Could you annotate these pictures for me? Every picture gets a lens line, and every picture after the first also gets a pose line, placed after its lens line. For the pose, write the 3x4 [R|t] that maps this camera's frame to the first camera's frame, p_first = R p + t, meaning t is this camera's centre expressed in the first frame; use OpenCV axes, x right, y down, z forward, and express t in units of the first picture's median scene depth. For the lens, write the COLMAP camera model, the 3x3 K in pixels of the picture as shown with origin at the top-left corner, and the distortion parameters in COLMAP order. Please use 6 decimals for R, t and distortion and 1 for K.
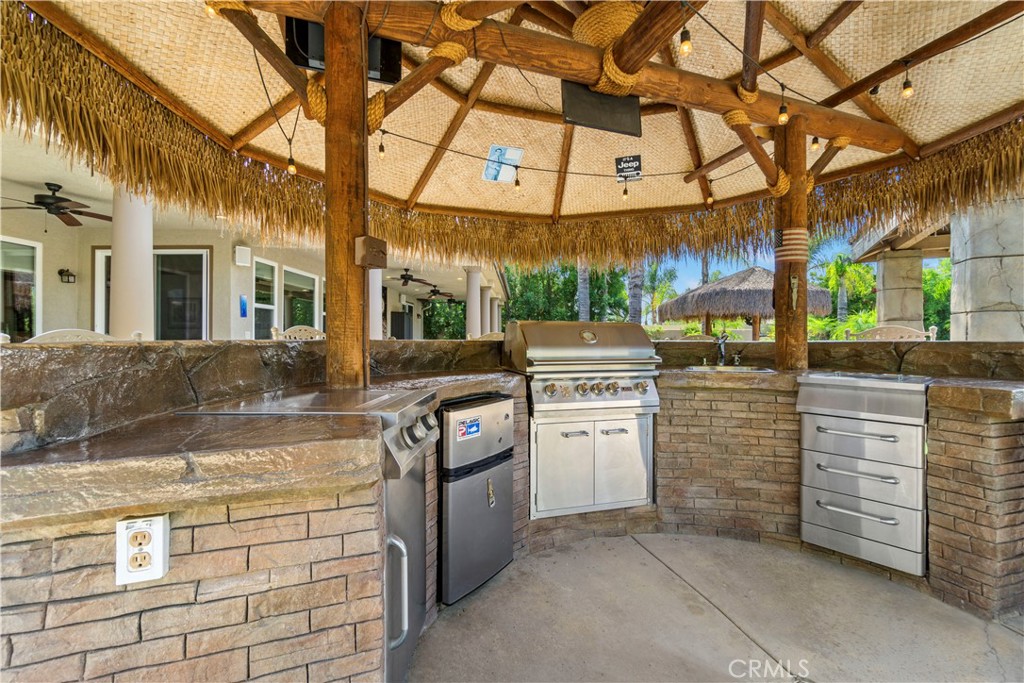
lens RADIAL K [[451.7, 0, 512.6], [0, 451.7, 335.7], [0, 0, 1]] dist [0.004460, 0.000199]
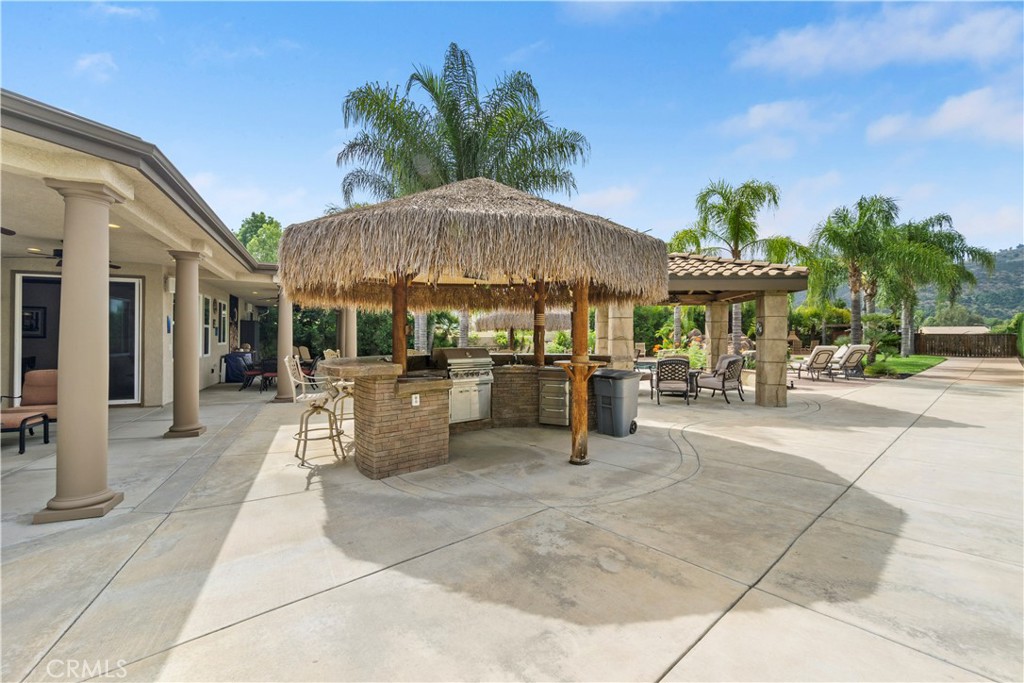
lens RADIAL K [[451.7, 0, 512.9], [0, 451.7, 339.0], [0, 0, 1]] dist [0.004460, 0.000199]
pose [[0.917428, 0.001705, 0.397898, -0.620580], [-0.004082, 0.999979, 0.005128, -0.099200], [-0.397881, -0.006329, 0.917415, -1.462356]]
